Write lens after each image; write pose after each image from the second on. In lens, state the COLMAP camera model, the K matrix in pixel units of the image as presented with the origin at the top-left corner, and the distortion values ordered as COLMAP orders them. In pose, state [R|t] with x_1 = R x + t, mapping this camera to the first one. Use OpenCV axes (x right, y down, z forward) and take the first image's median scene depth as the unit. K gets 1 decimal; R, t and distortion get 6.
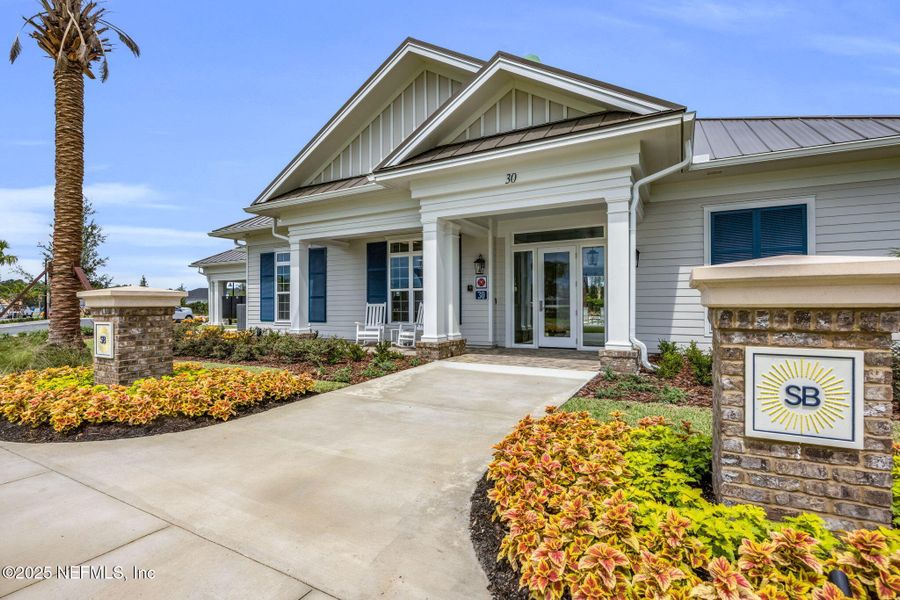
lens RADIAL K [[401.5, 0, 450.0], [0, 401.5, 300.0], [0, 0, 1]] dist [-0.009831, 0.000198]
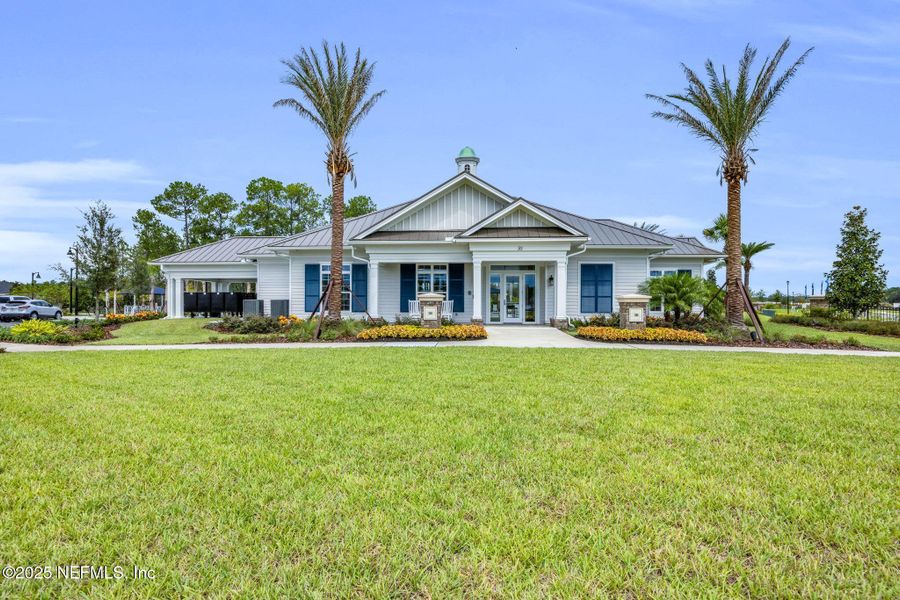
lens RADIAL K [[401.5, 0, 450.0], [0, 401.5, 300.0], [0, 0, 1]] dist [-0.009831, 0.000198]
pose [[0.903203, 0.004659, 0.429189, -1.076598], [-0.008096, 0.999948, 0.006183, -0.007238], [-0.429138, -0.009059, 0.903193, -0.834307]]
